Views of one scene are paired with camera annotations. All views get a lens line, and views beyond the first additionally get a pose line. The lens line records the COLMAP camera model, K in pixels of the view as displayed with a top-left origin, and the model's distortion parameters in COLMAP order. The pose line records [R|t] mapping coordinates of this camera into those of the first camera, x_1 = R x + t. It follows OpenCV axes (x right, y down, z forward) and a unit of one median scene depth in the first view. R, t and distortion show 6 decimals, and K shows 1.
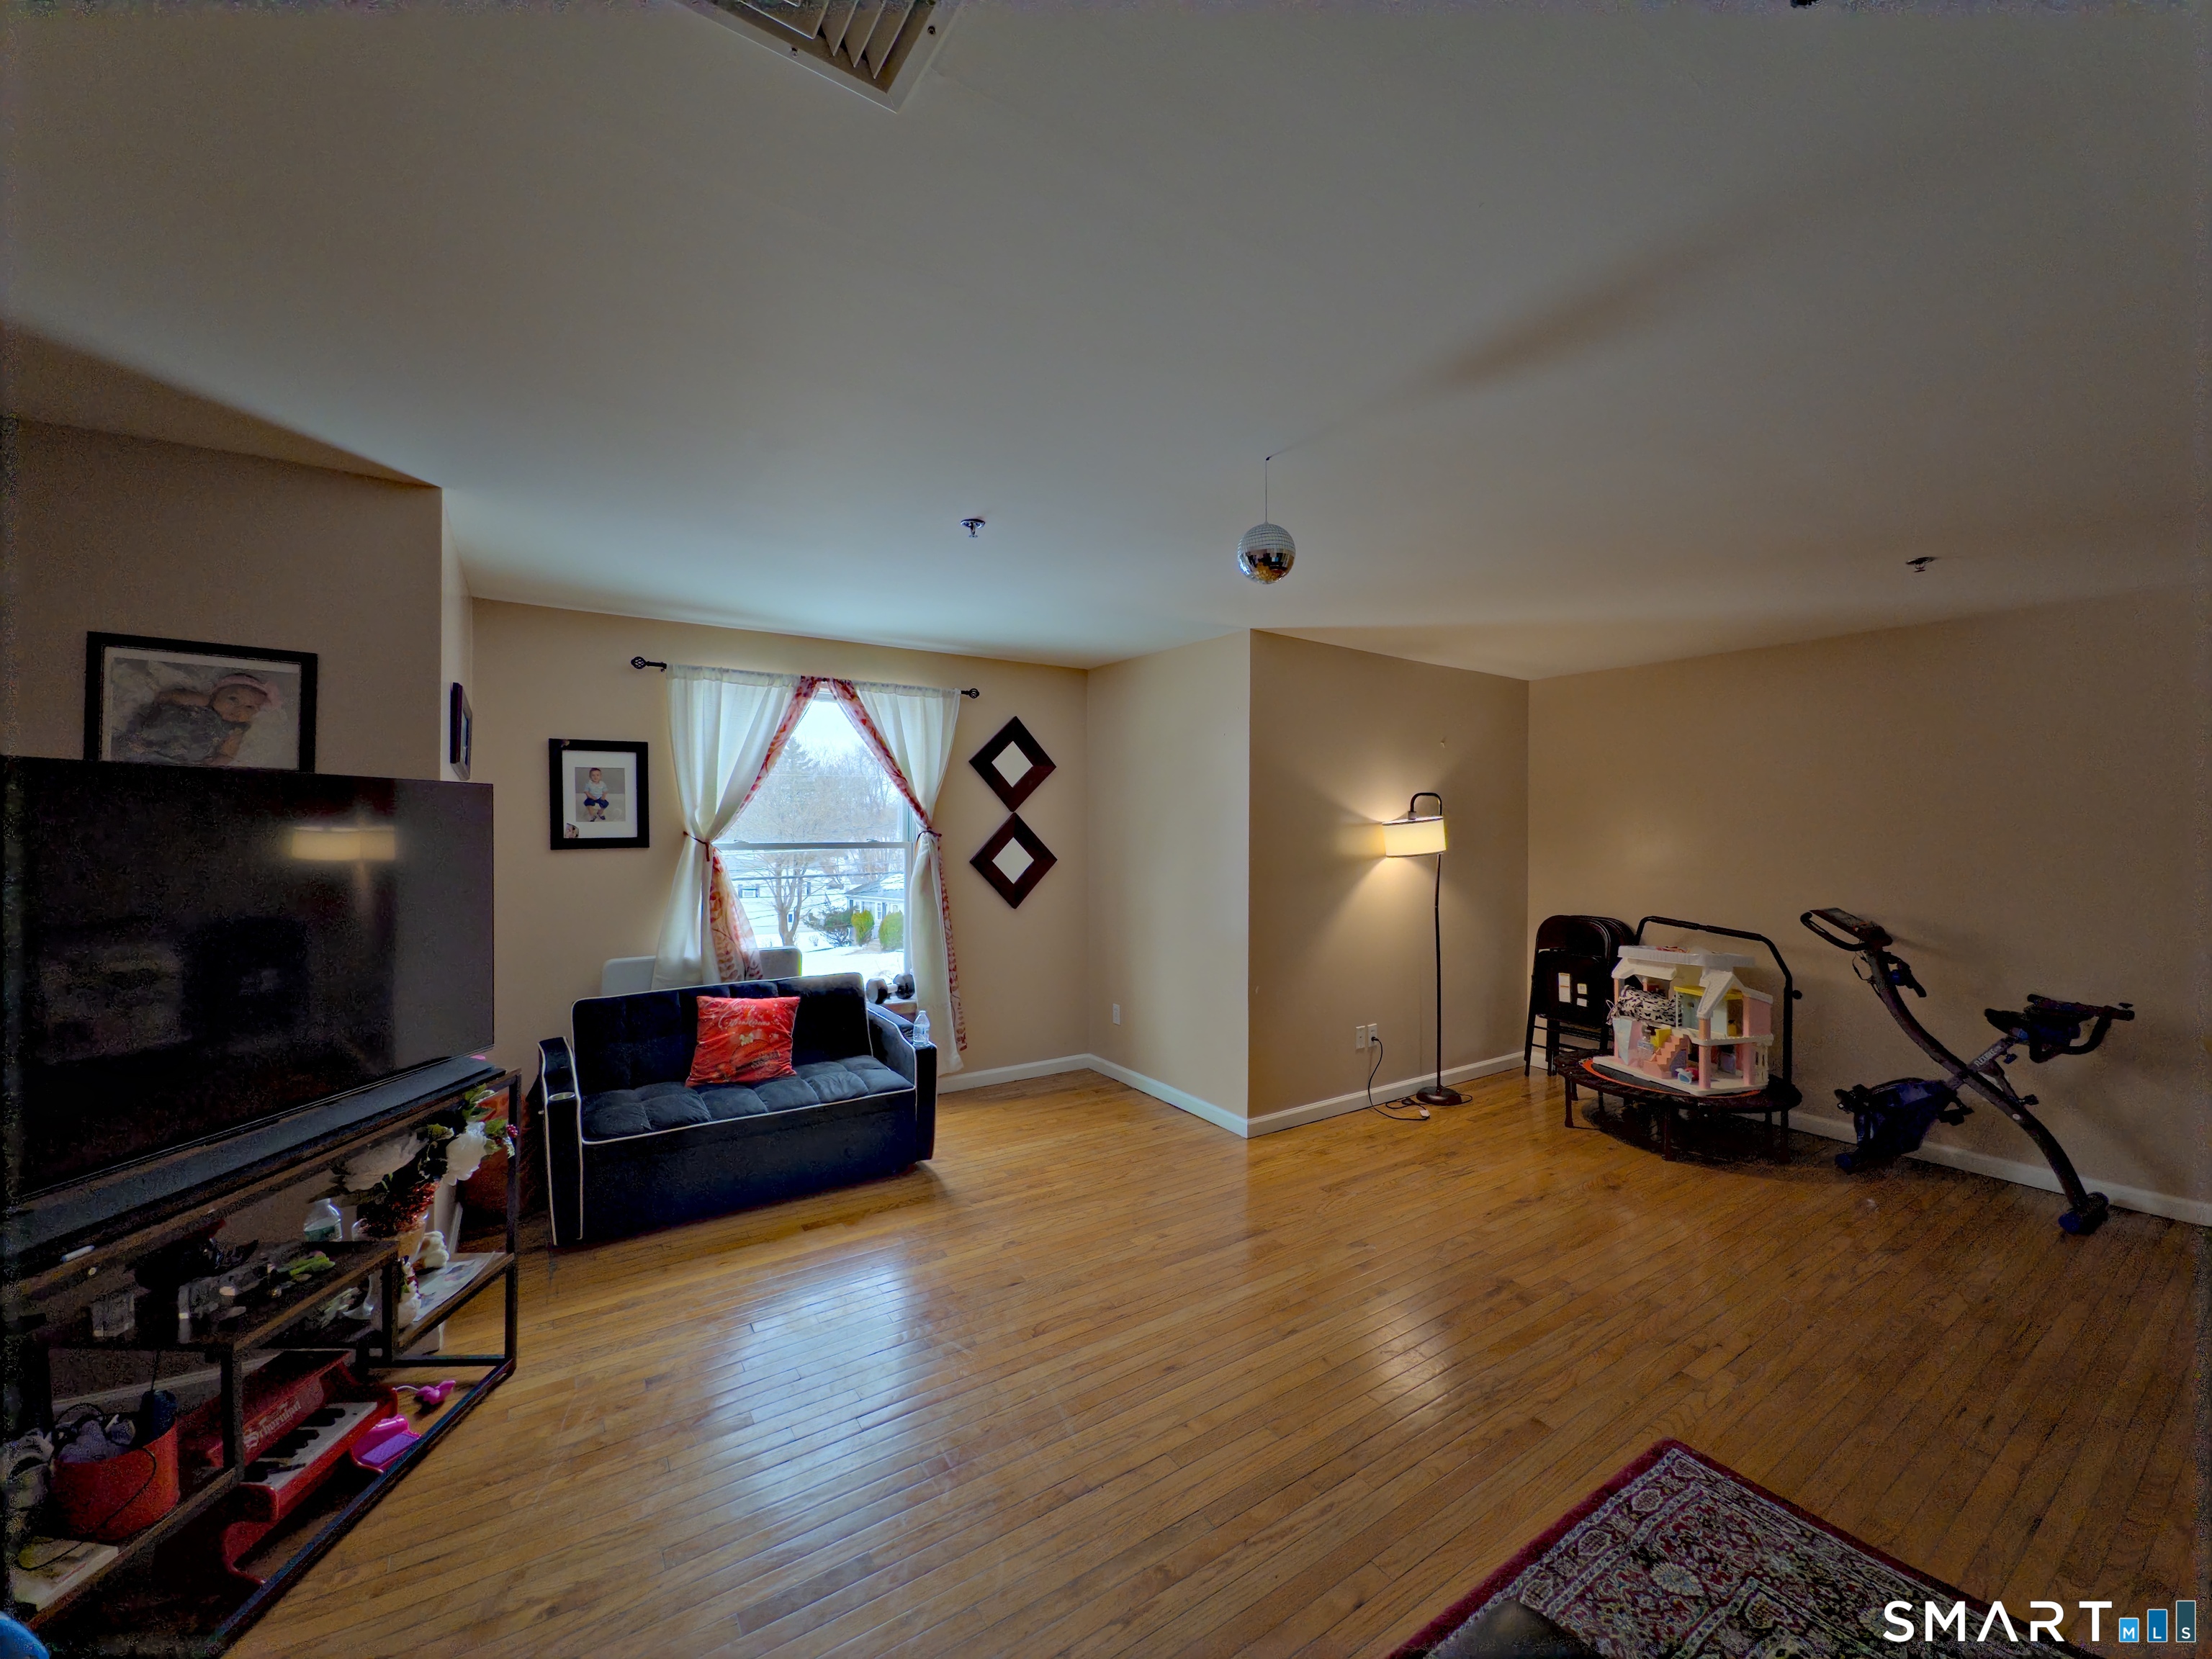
lens RADIAL K [[869.3, 0, 1107.9], [0, 869.3, 831.7], [0, 0, 1]] dist [-0.004683, 0.001246]
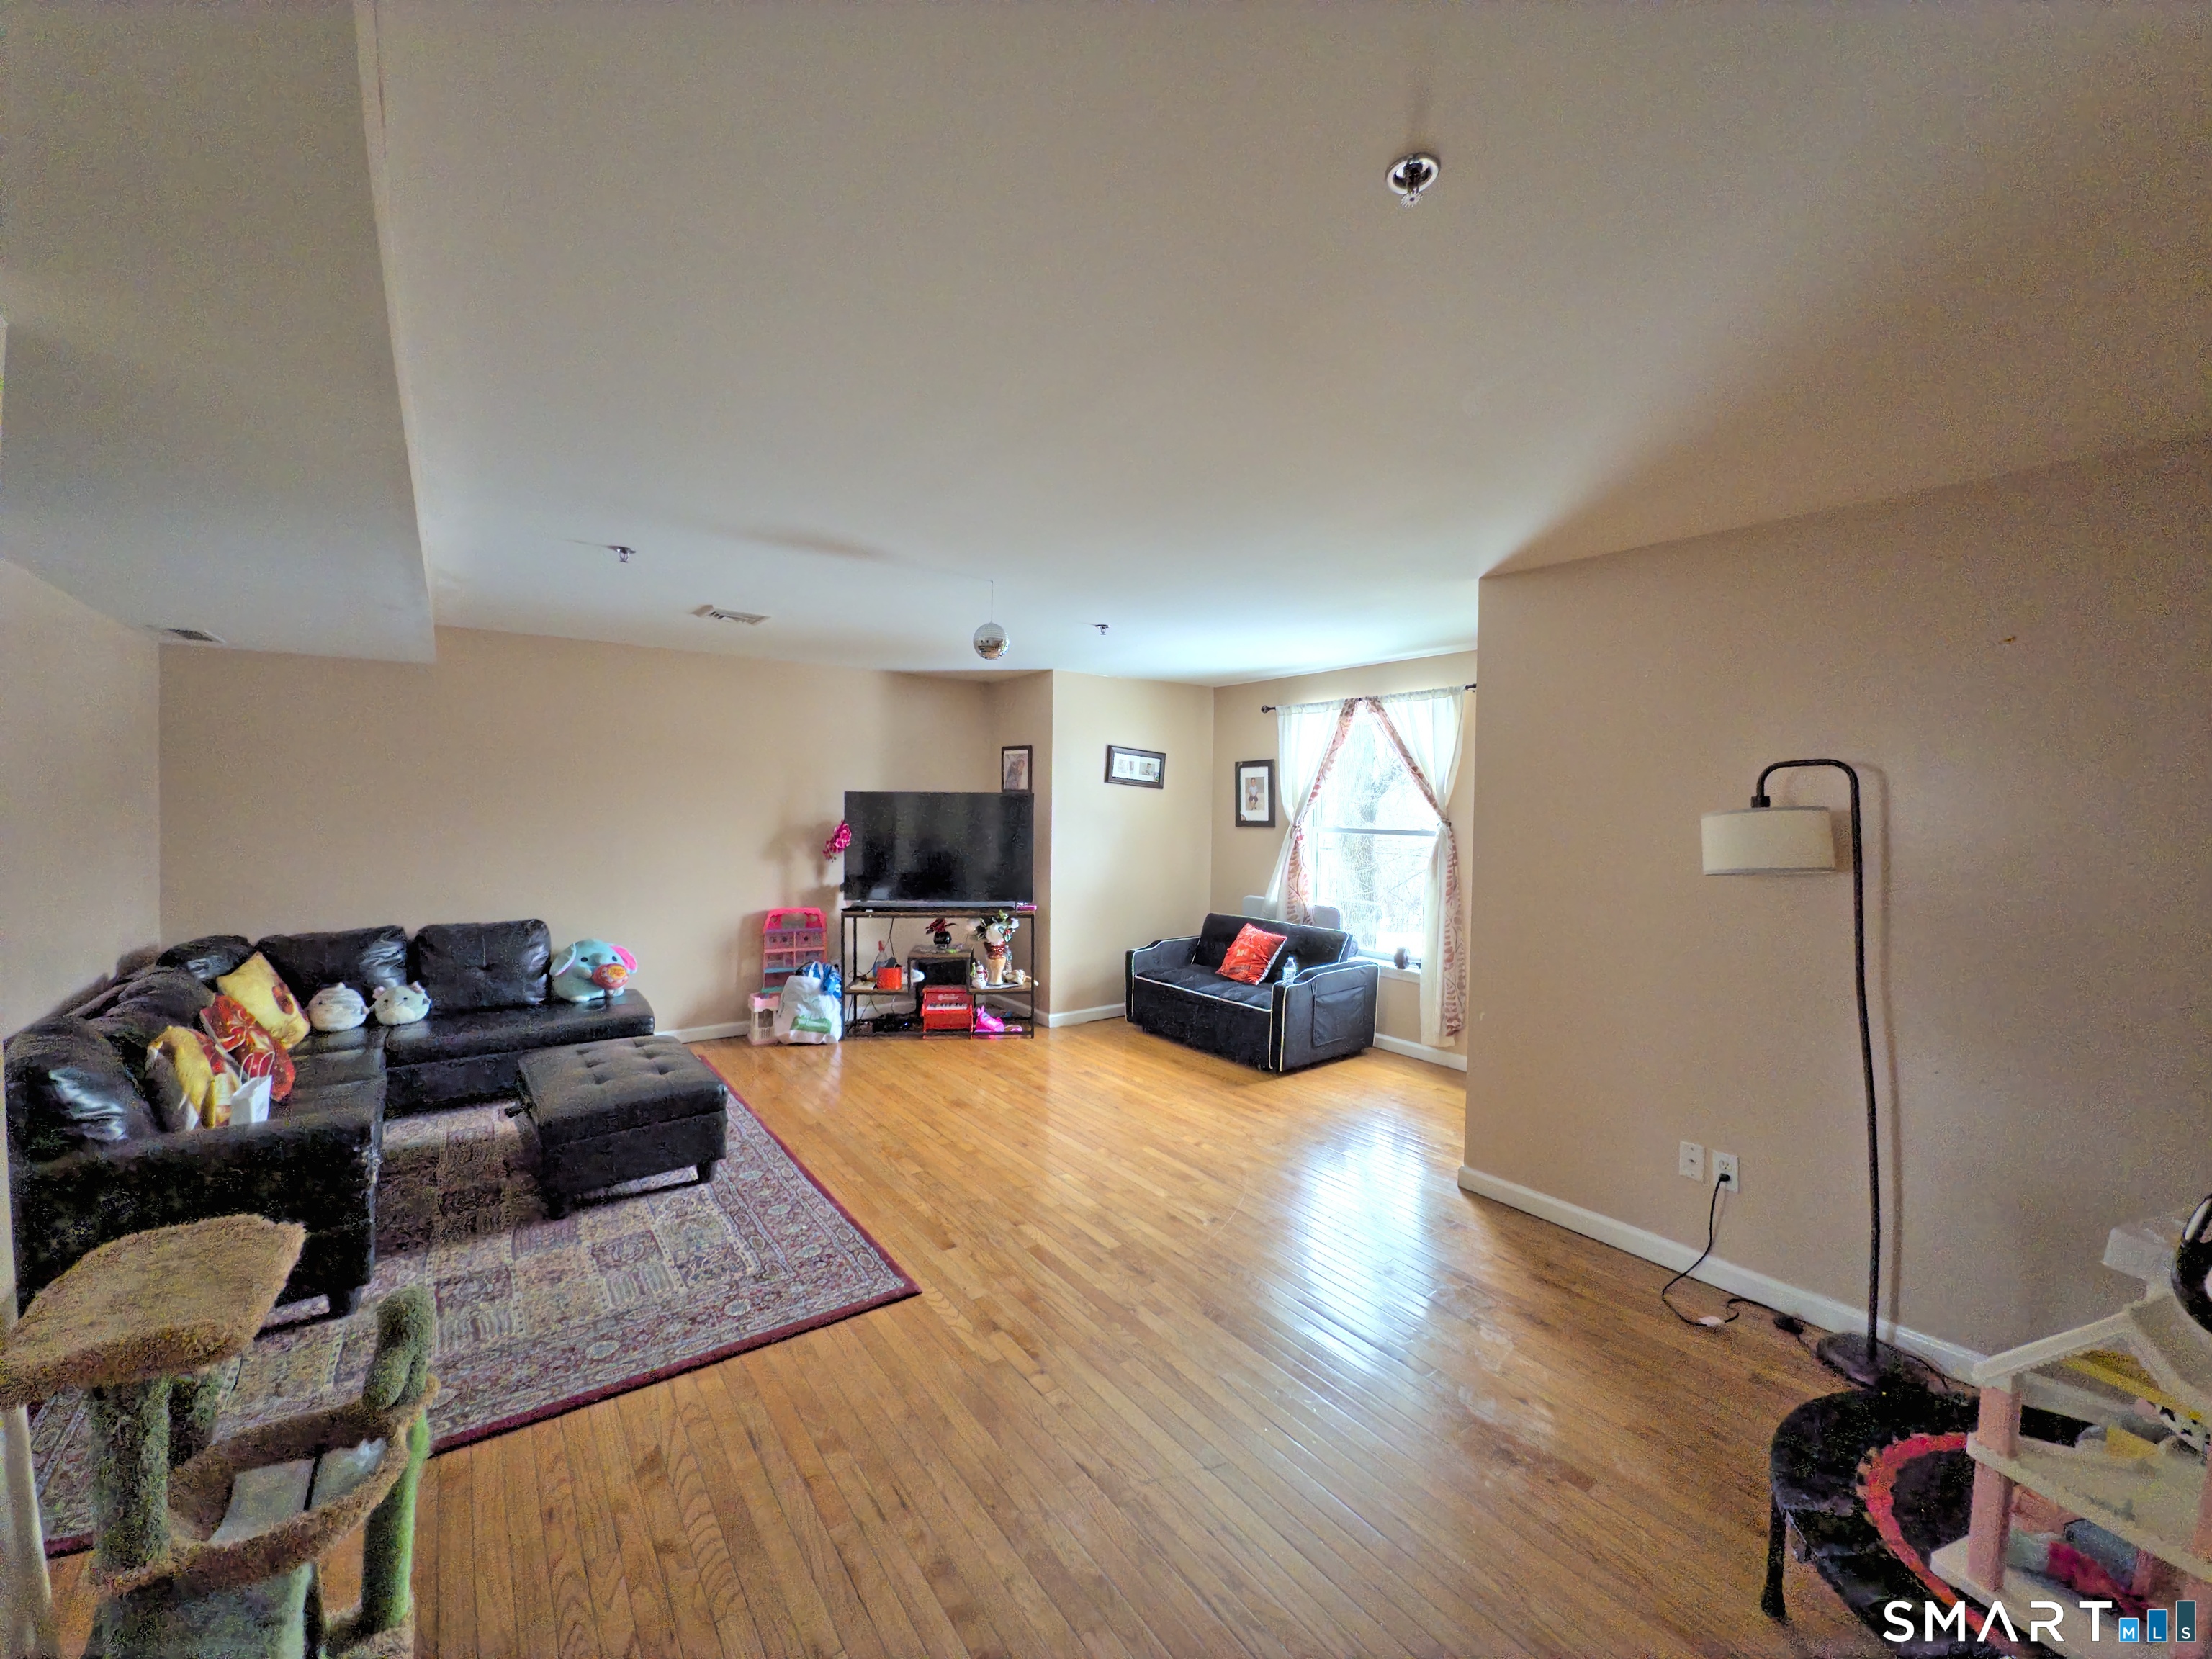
lens RADIAL K [[869.3, 0, 1115.1], [0, 869.3, 825.6], [0, 0, 1]] dist [-0.004683, 0.001246]
pose [[0.061748, 0.018408, -0.997922, 1.000253], [-0.020250, 0.999647, 0.017187, -0.006482], [0.997886, 0.019147, 0.062099, 0.621727]]
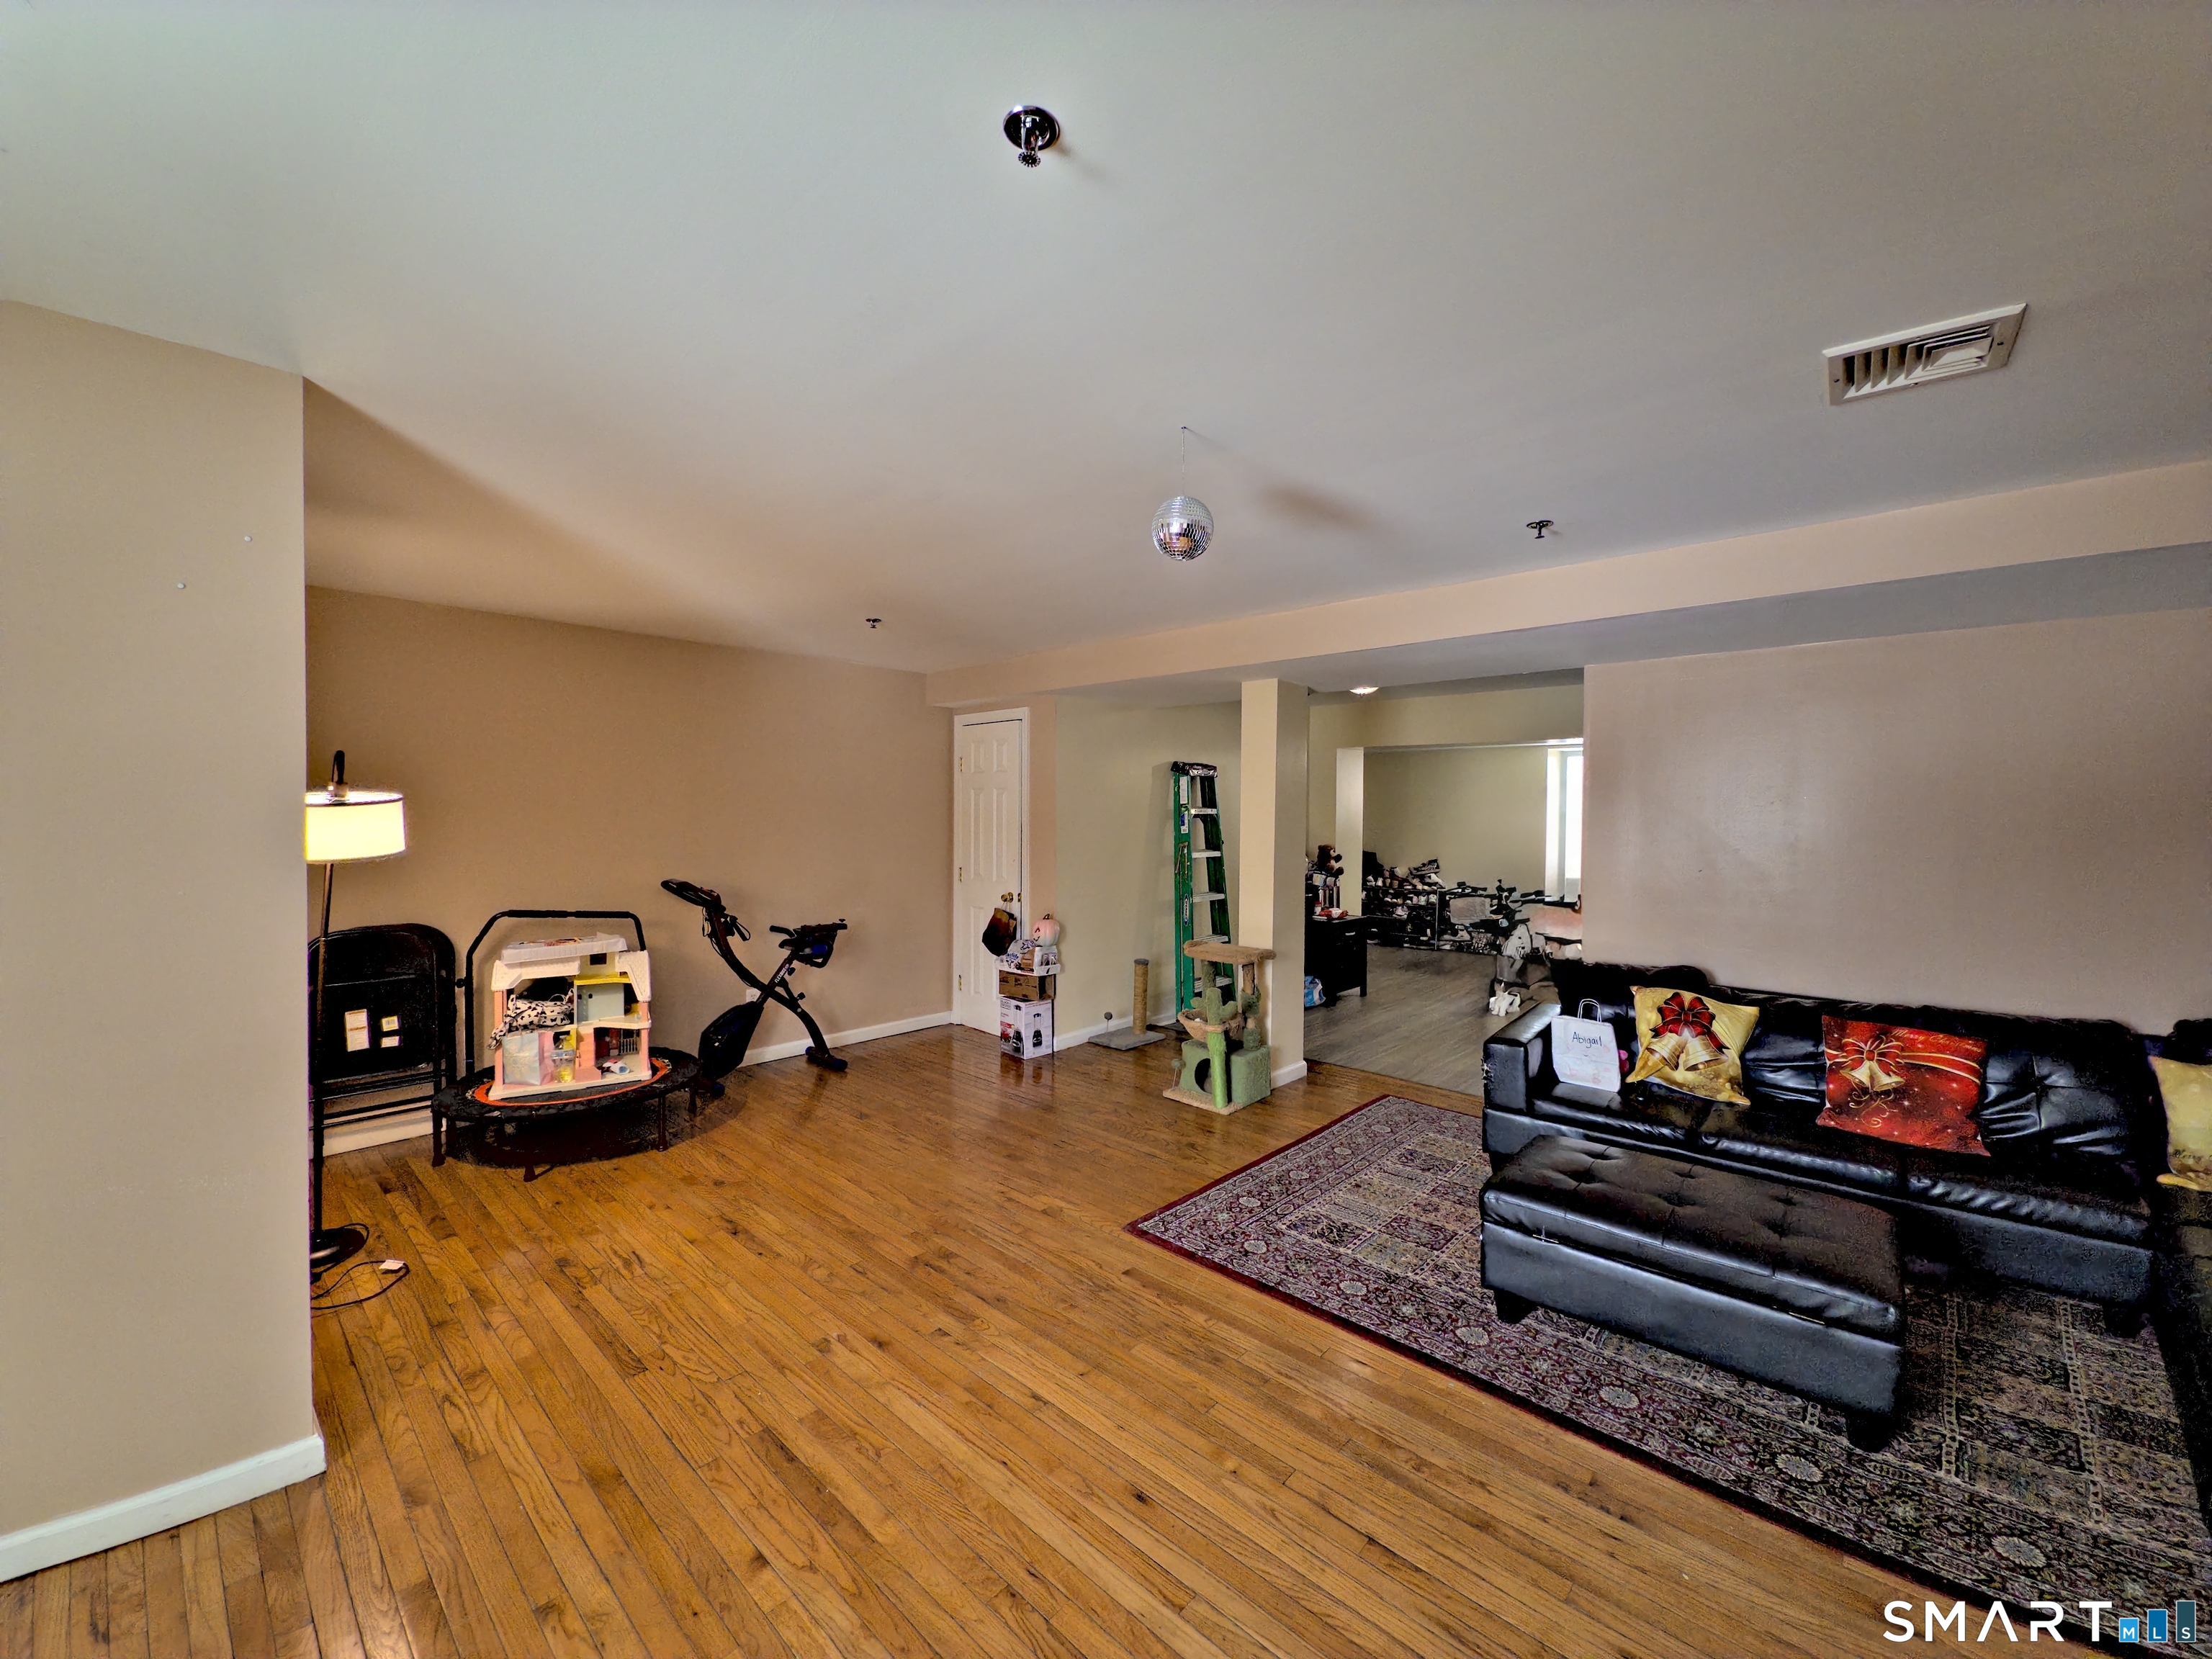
lens RADIAL K [[869.3, 0, 1118.8], [0, 869.3, 833.9], [0, 0, 1]] dist [-0.004683, 0.001246]
pose [[-0.246973, -0.030874, 0.968530, -0.397833], [-0.004978, 0.999520, 0.030592, -0.008855], [-0.969009, 0.002734, -0.247008, 0.714097]]
